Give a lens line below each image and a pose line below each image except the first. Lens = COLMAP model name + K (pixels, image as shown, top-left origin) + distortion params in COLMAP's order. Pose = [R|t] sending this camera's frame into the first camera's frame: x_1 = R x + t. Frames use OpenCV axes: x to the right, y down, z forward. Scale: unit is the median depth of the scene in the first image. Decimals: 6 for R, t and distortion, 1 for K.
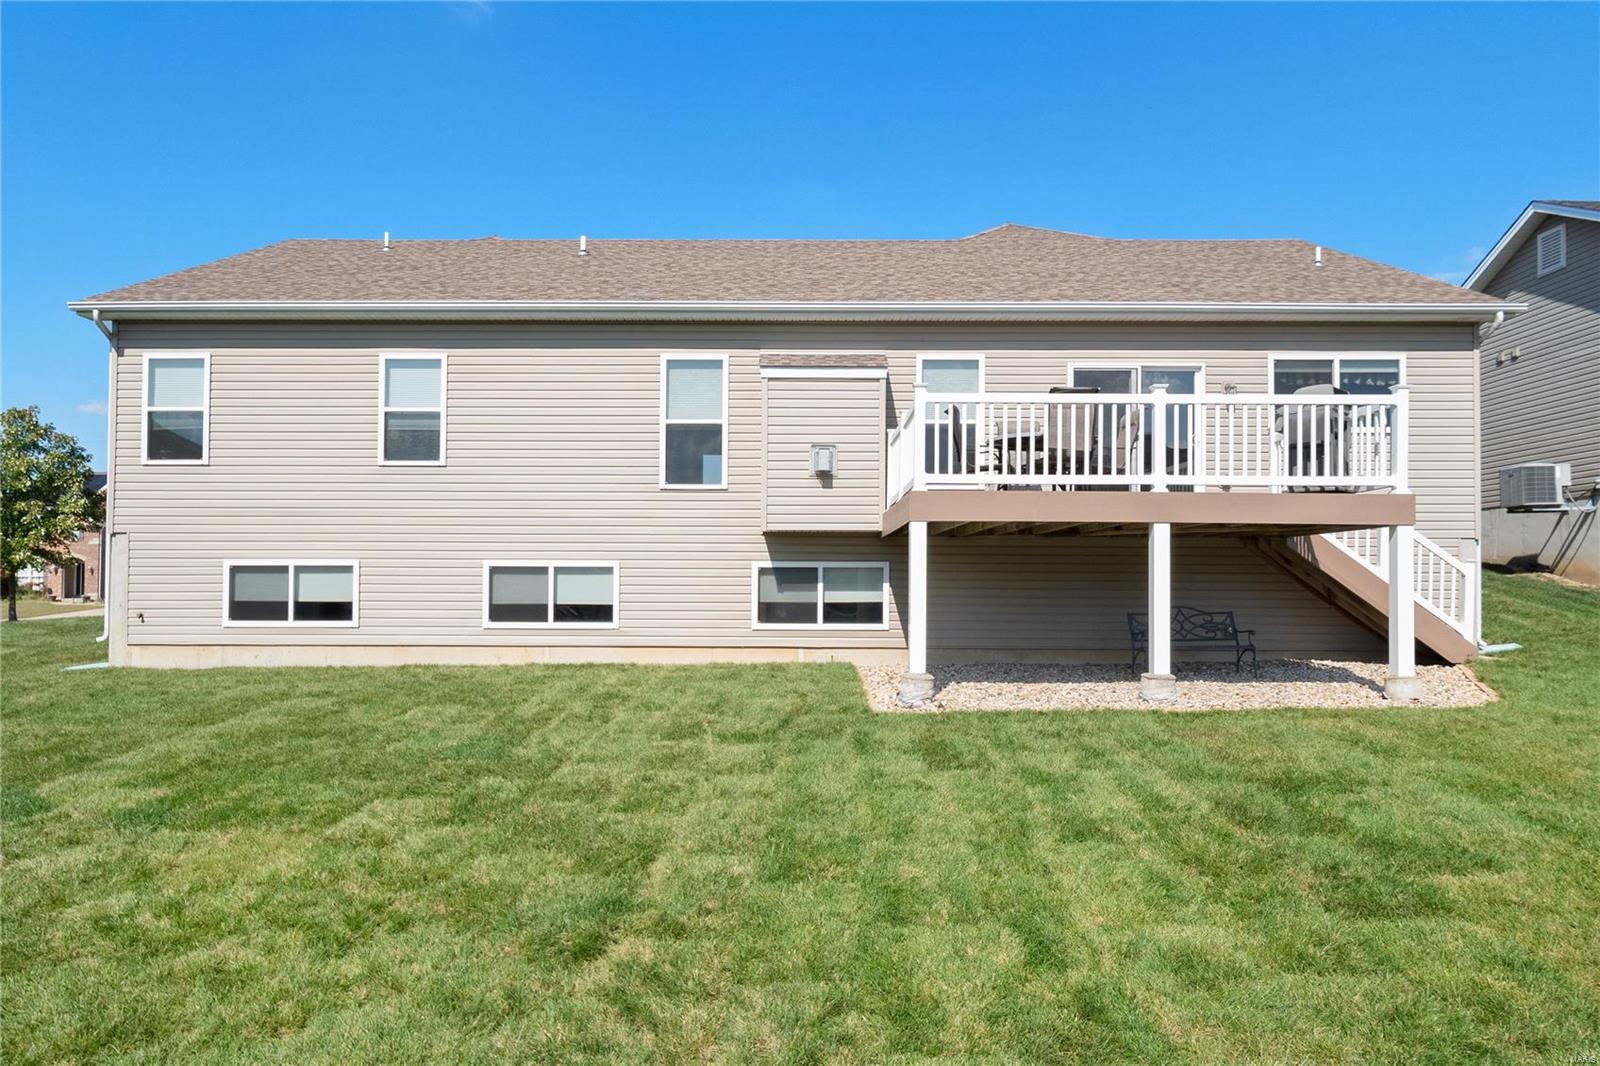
lens RADIAL K [[1717.8, 0, 800.5], [0, 1717.8, 536.9], [0, 0, 1]] dist [-0.017183, 0.000000]
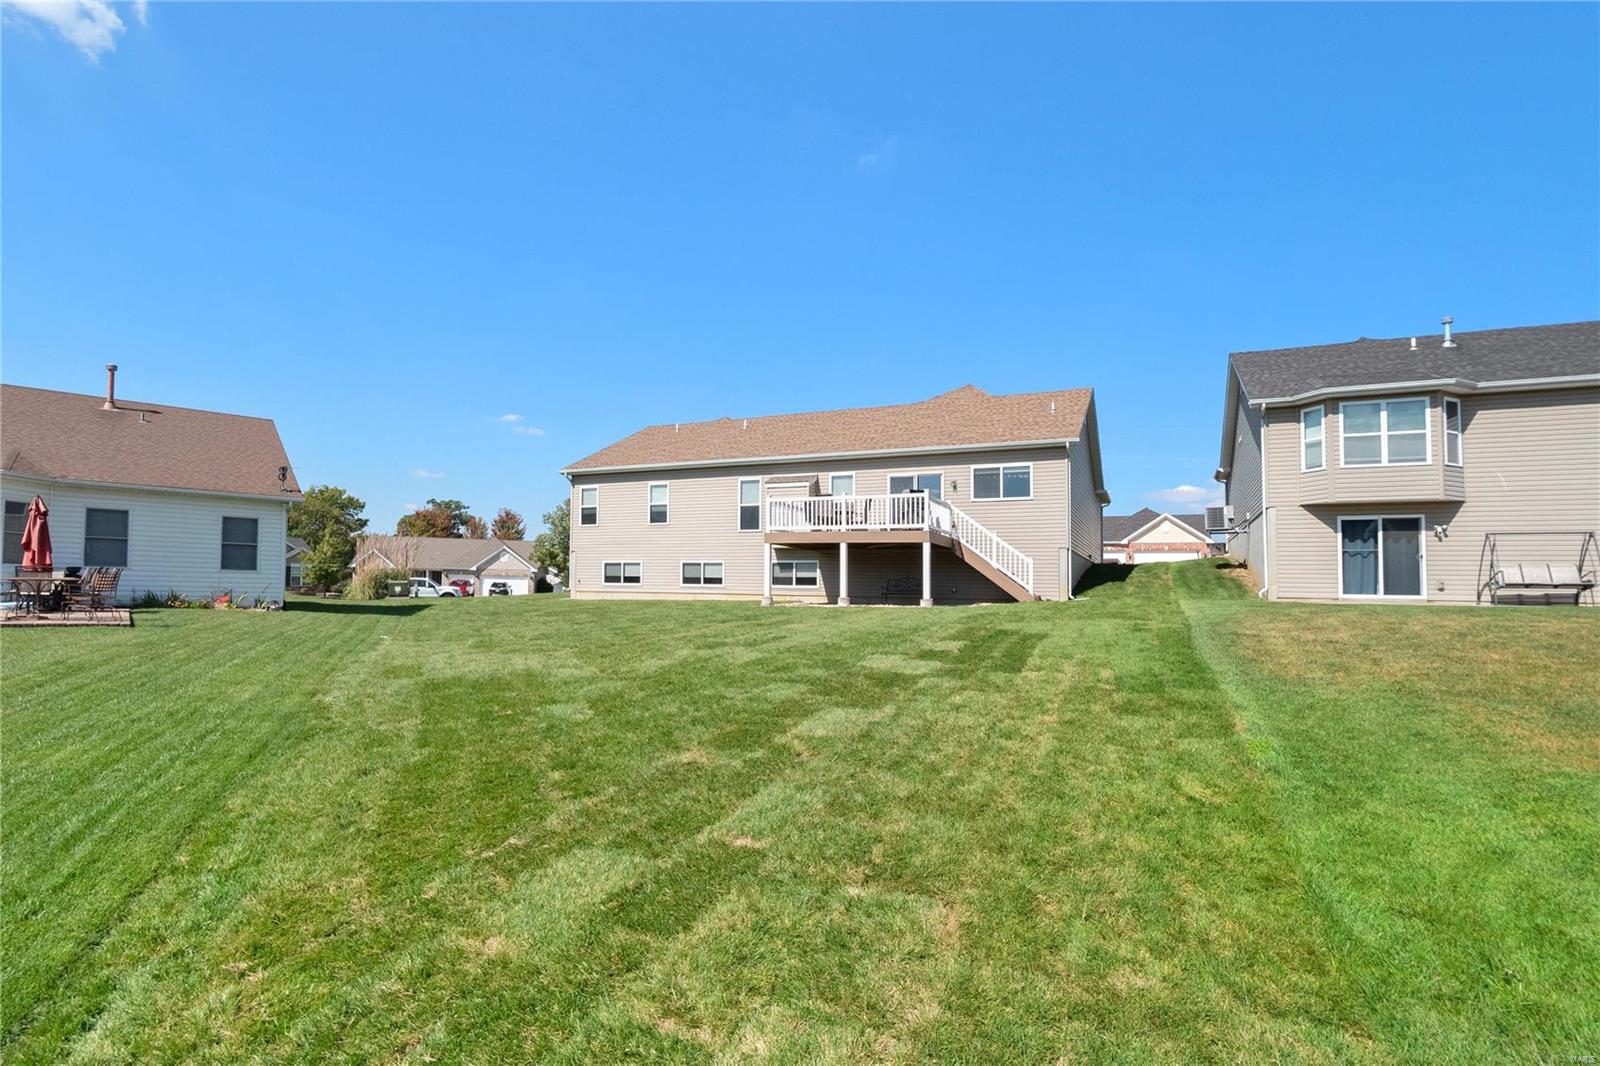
lens RADIAL K [[778.8, 0, 800.0], [0, 778.8, 532.0], [0, 0, 1]] dist [-0.005003, -0.002826]
pose [[0.916846, -0.020009, -0.398740, 0.460131], [0.010829, 0.999622, -0.025260, 0.002286], [0.399095, 0.018842, 0.916716, -0.017370]]
